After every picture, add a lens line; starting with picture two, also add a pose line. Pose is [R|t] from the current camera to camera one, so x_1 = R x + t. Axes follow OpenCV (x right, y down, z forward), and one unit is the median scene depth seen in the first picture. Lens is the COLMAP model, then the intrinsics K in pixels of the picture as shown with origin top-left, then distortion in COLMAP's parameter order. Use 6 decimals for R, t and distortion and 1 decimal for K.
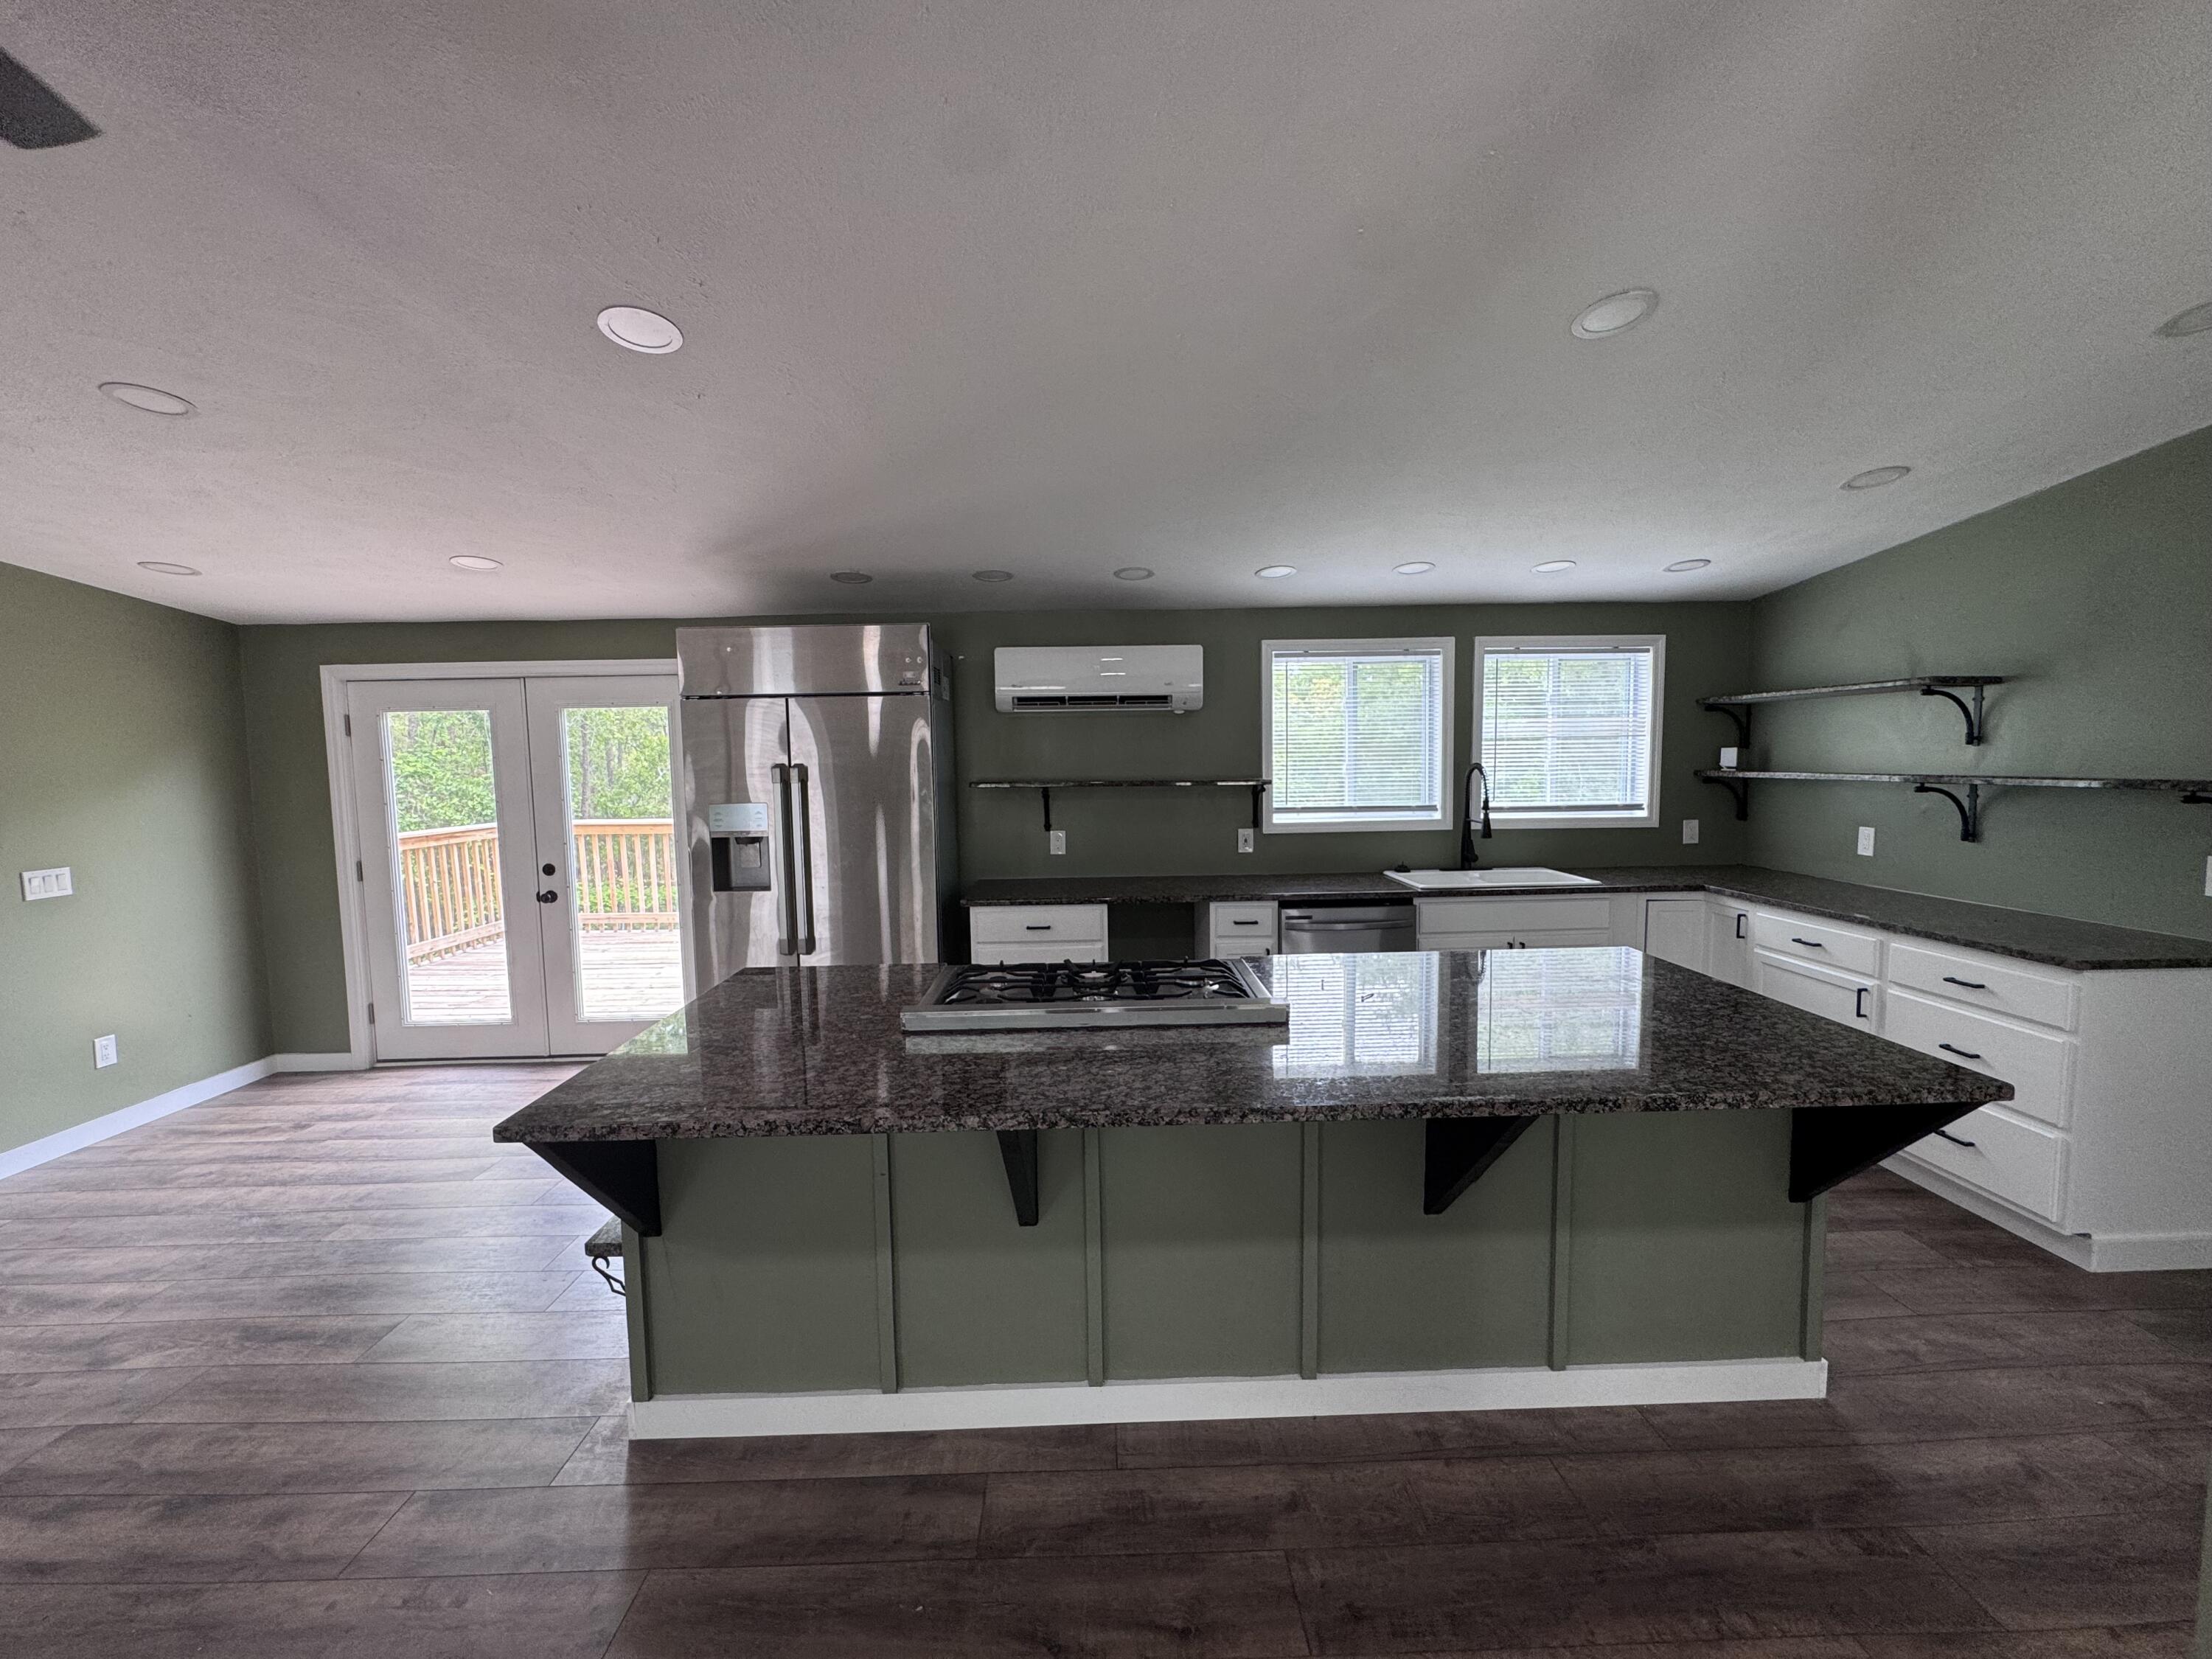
lens RADIAL K [[882.3, 0, 1101.1], [0, 882.3, 827.6], [0, 0, 1]] dist [-0.006065, 0.000579]
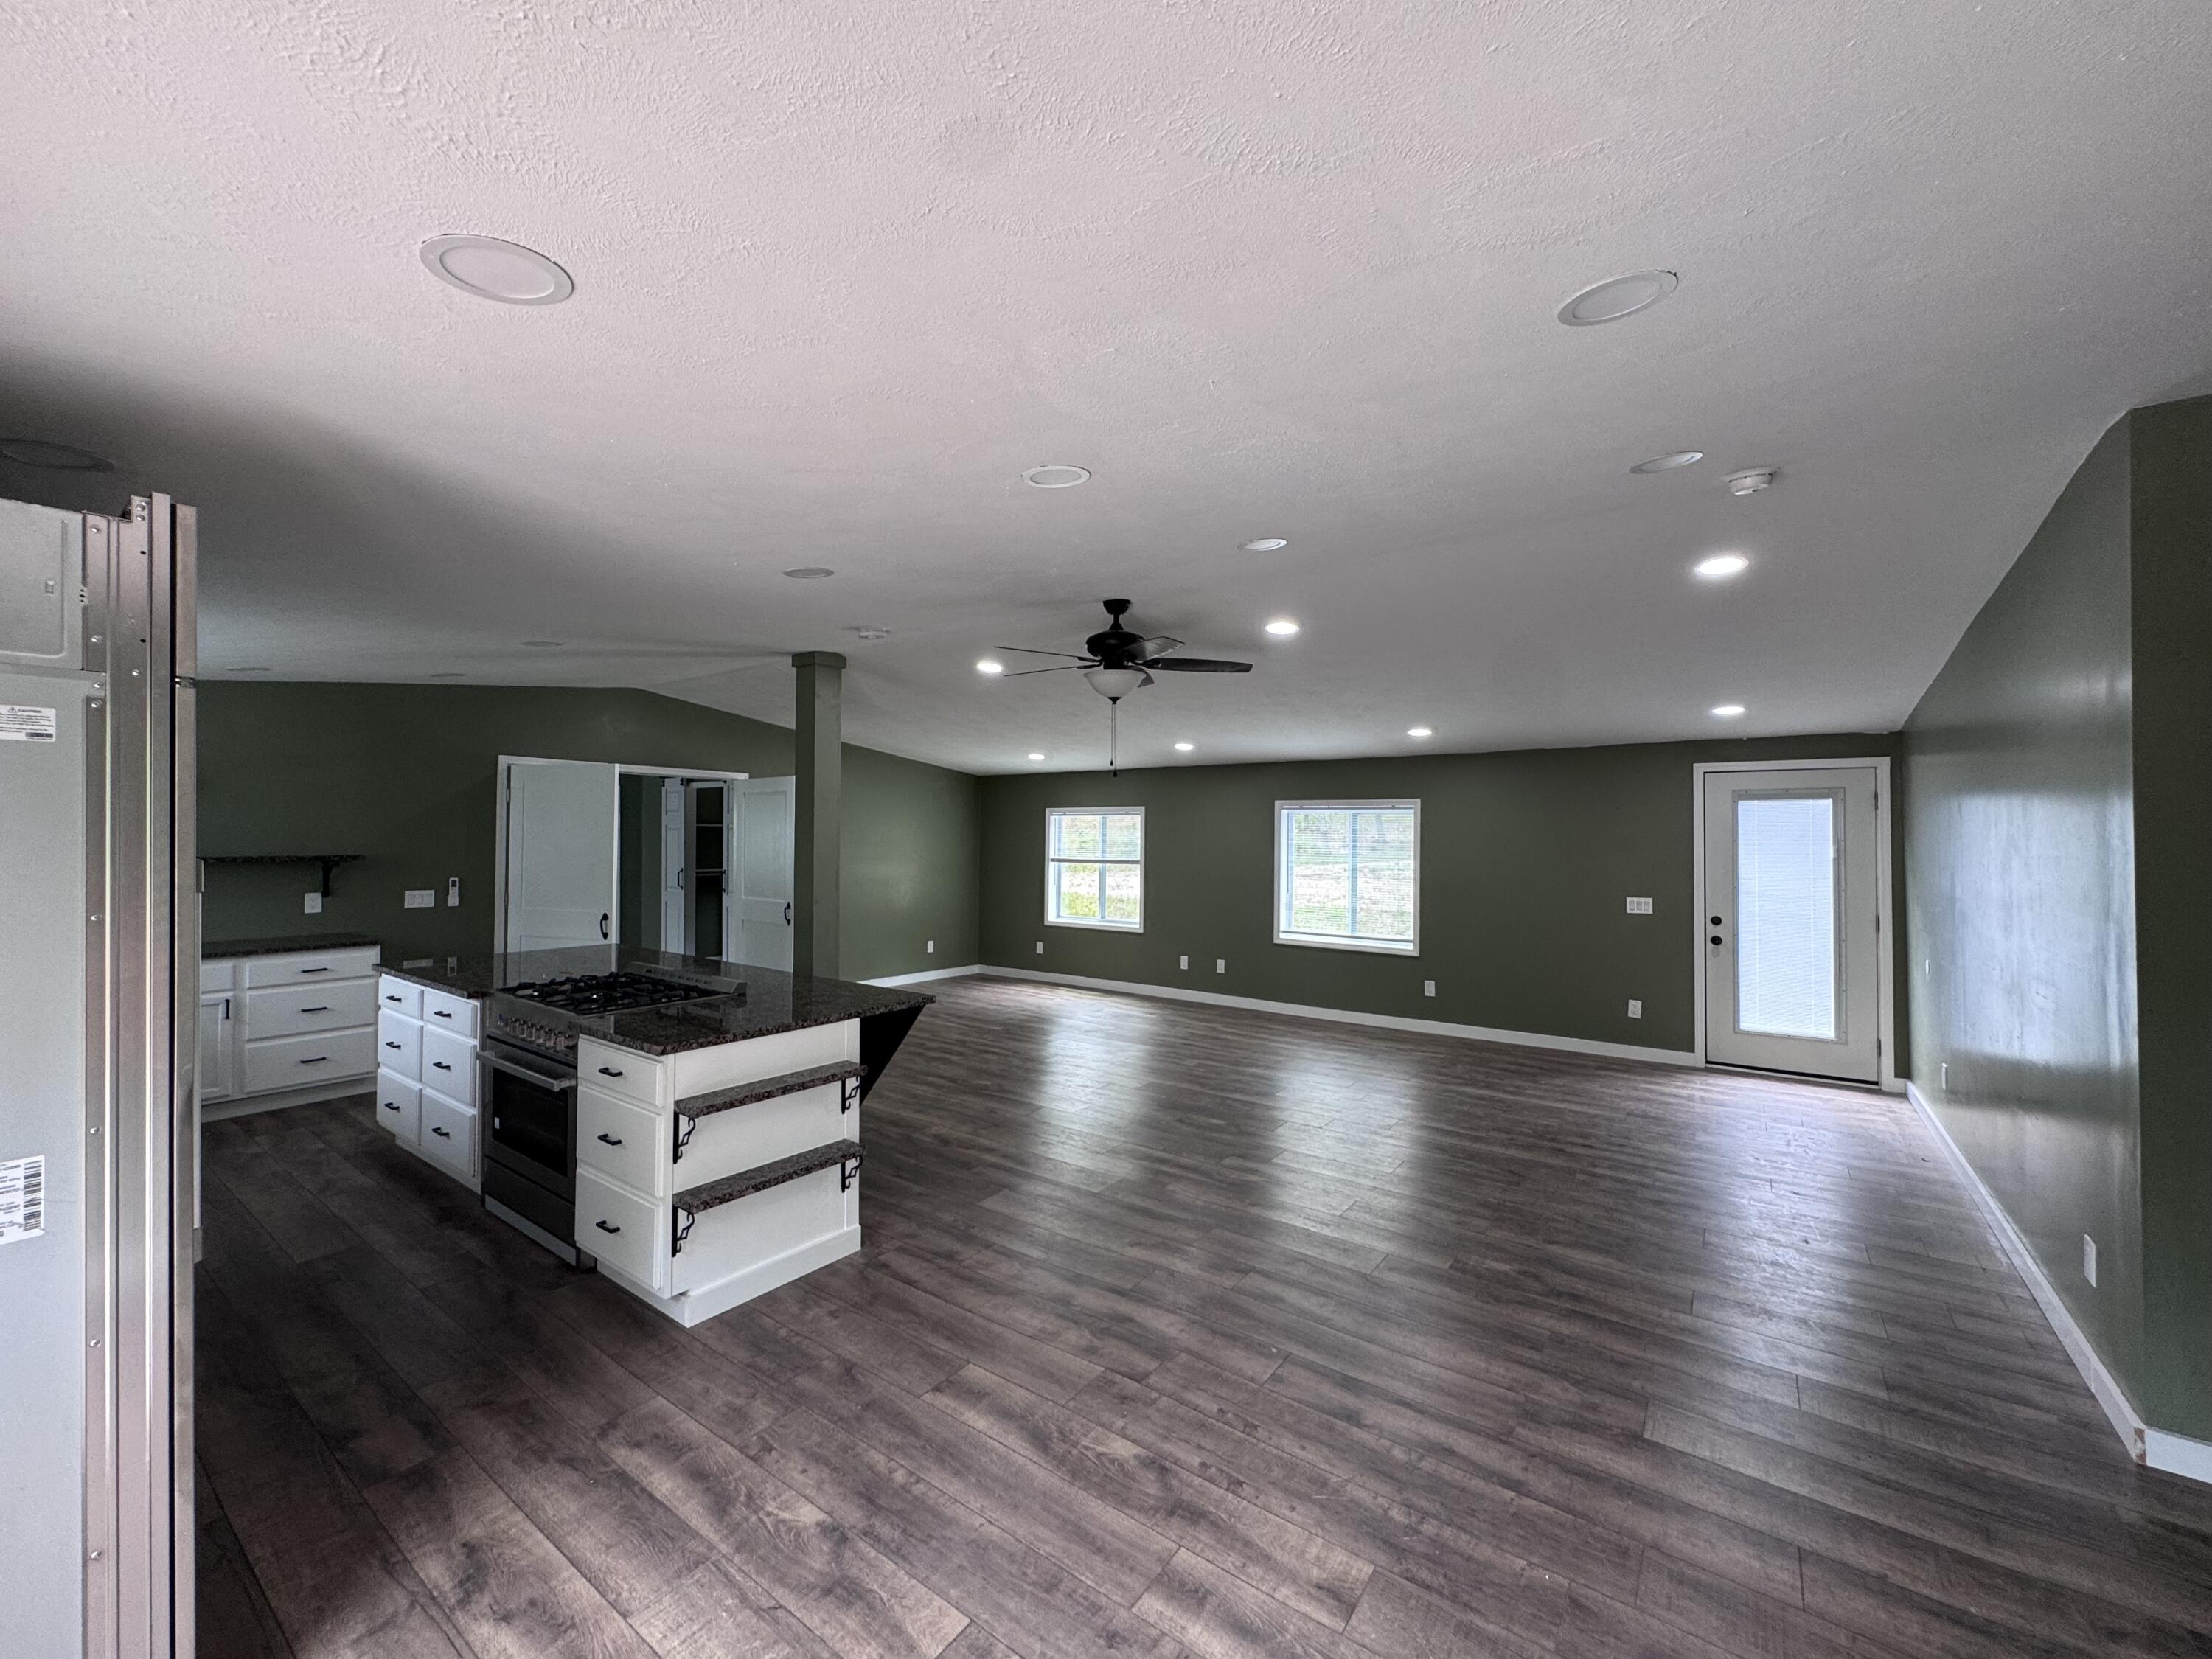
lens RADIAL K [[882.3, 0, 1104.1], [0, 882.3, 824.8], [0, 0, 1]] dist [-0.006065, 0.000579]
pose [[-0.798101, 0.018582, 0.602237, -0.892909], [0.054264, 0.997679, 0.041129, -0.068684], [-0.600075, 0.065505, -0.797257, 0.928132]]
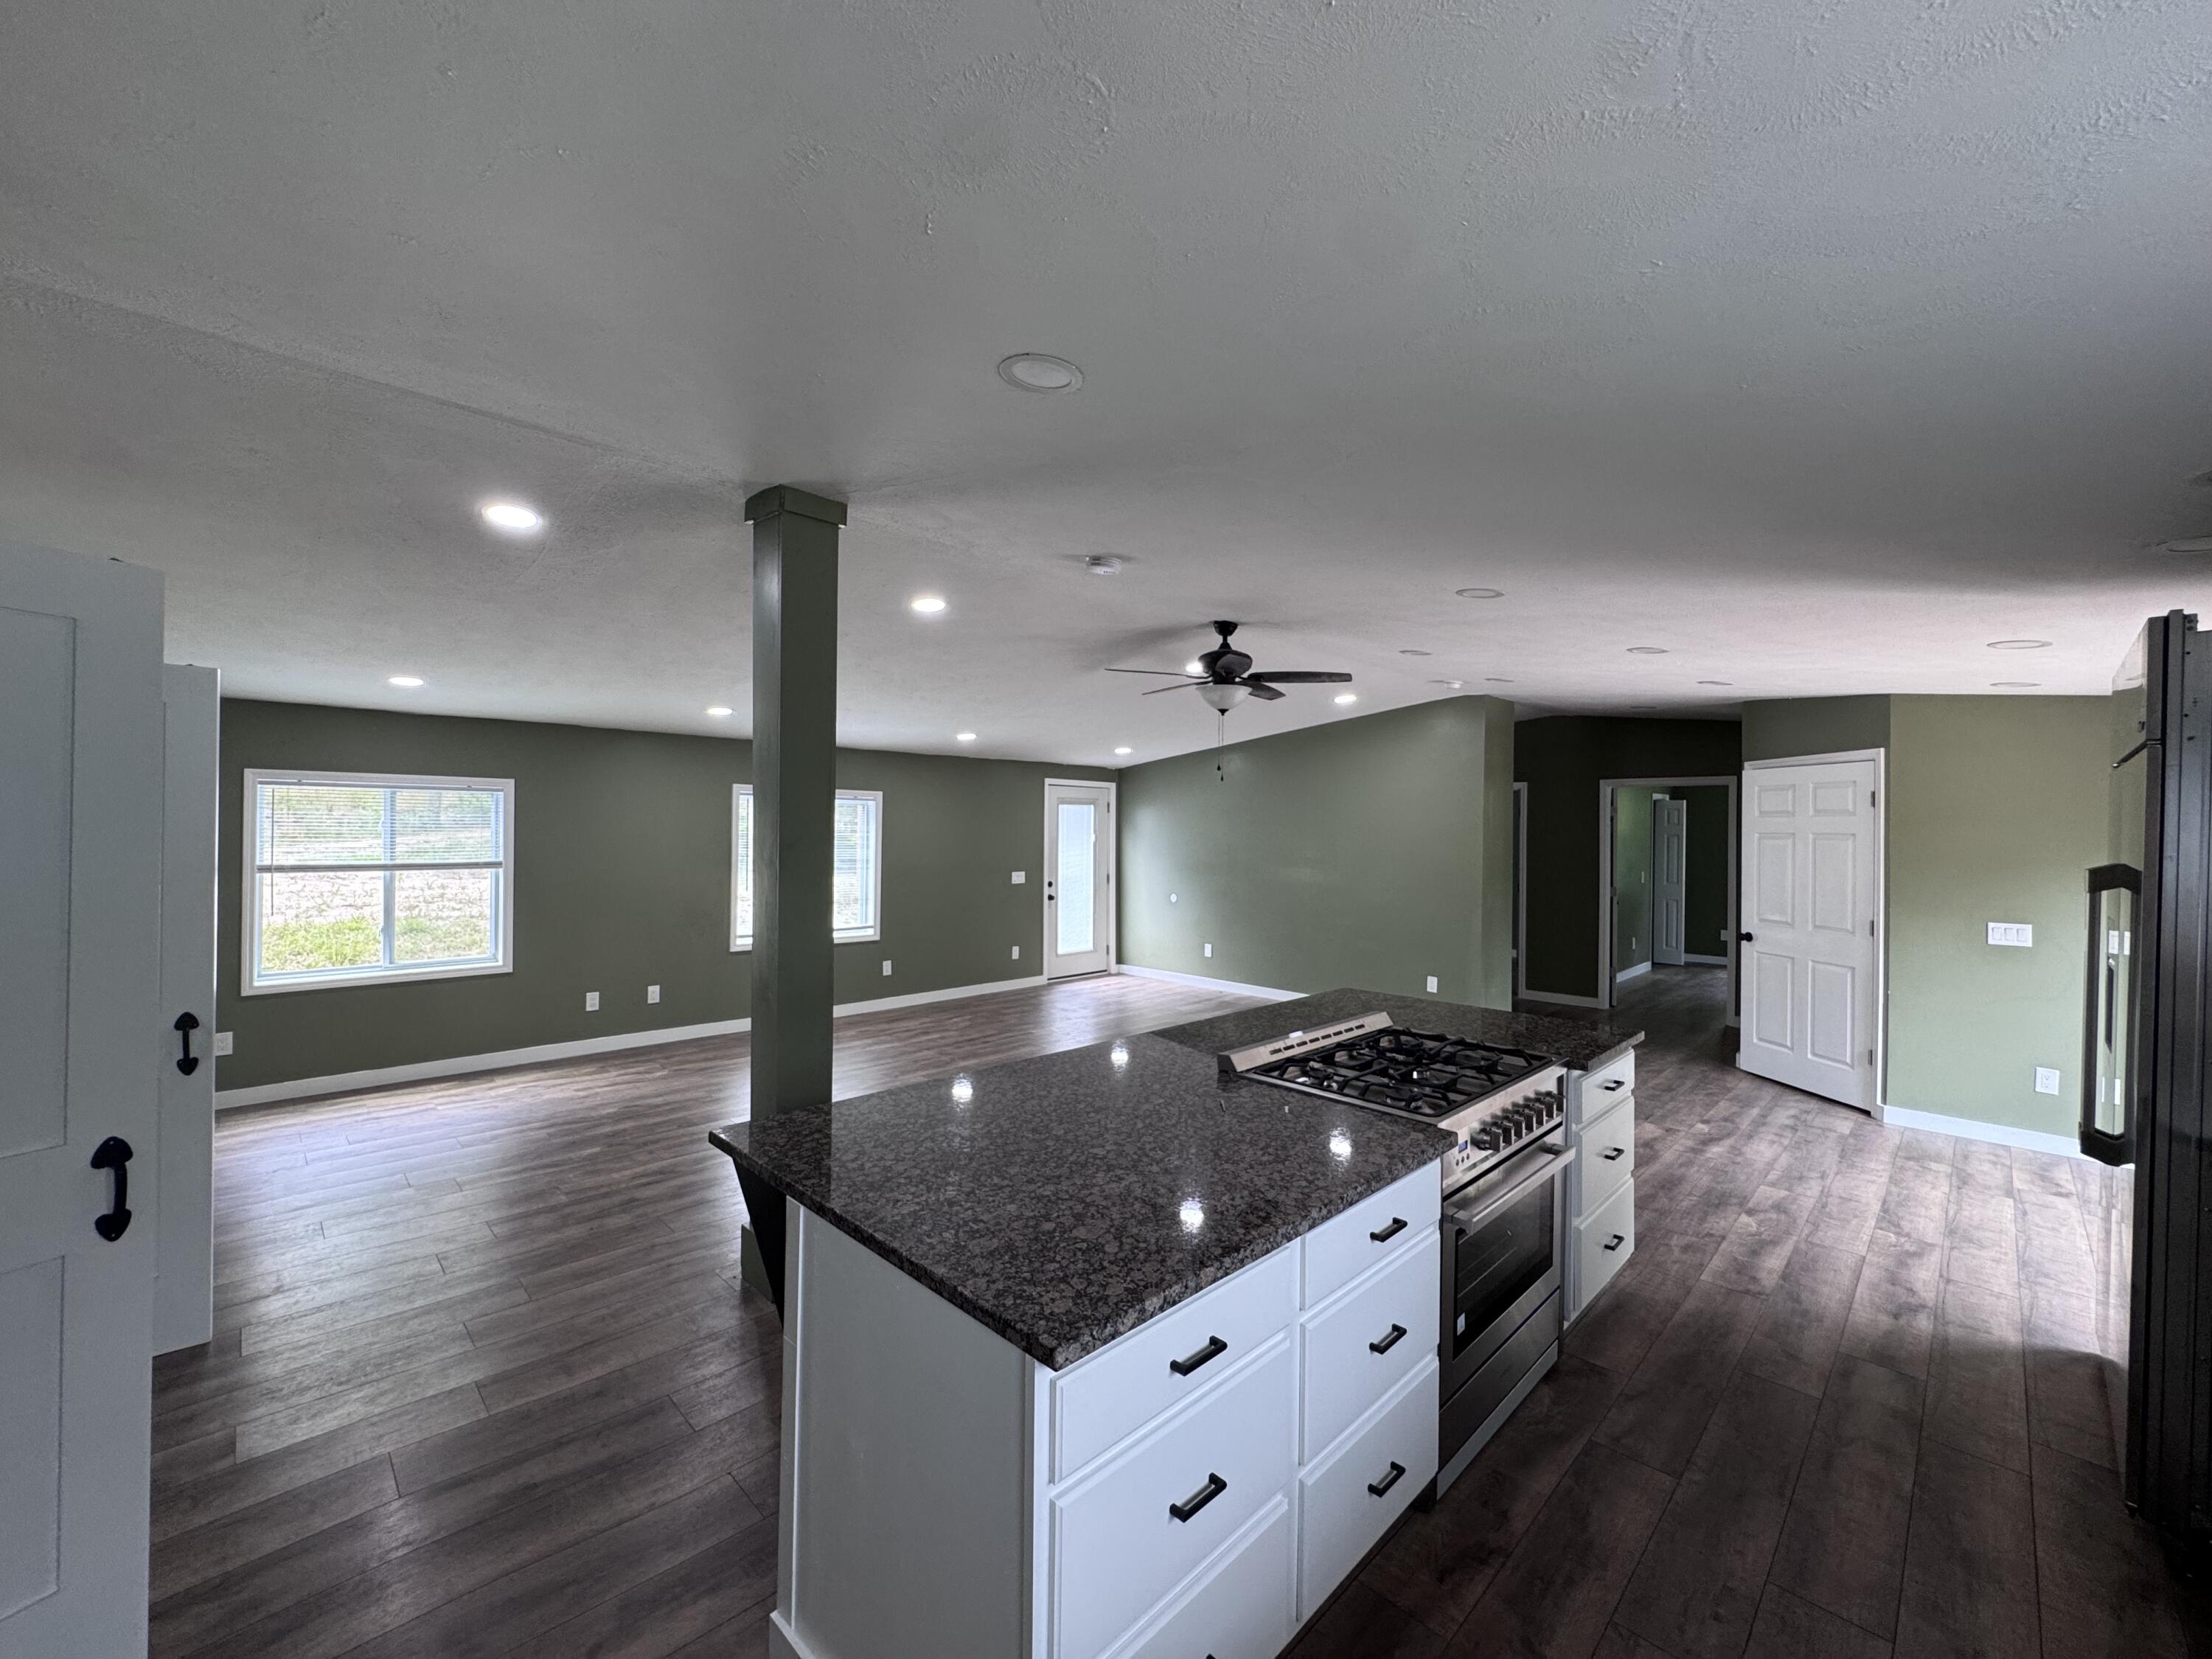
lens RADIAL K [[882.3, 0, 1107.0], [0, 882.3, 829.5], [0, 0, 1]] dist [-0.006065, 0.000579]
pose [[-0.723378, 0.007001, -0.690416, 0.551205], [-0.055771, 0.996089, 0.068534, -0.087400], [0.688196, 0.088082, -0.720158, 0.824991]]
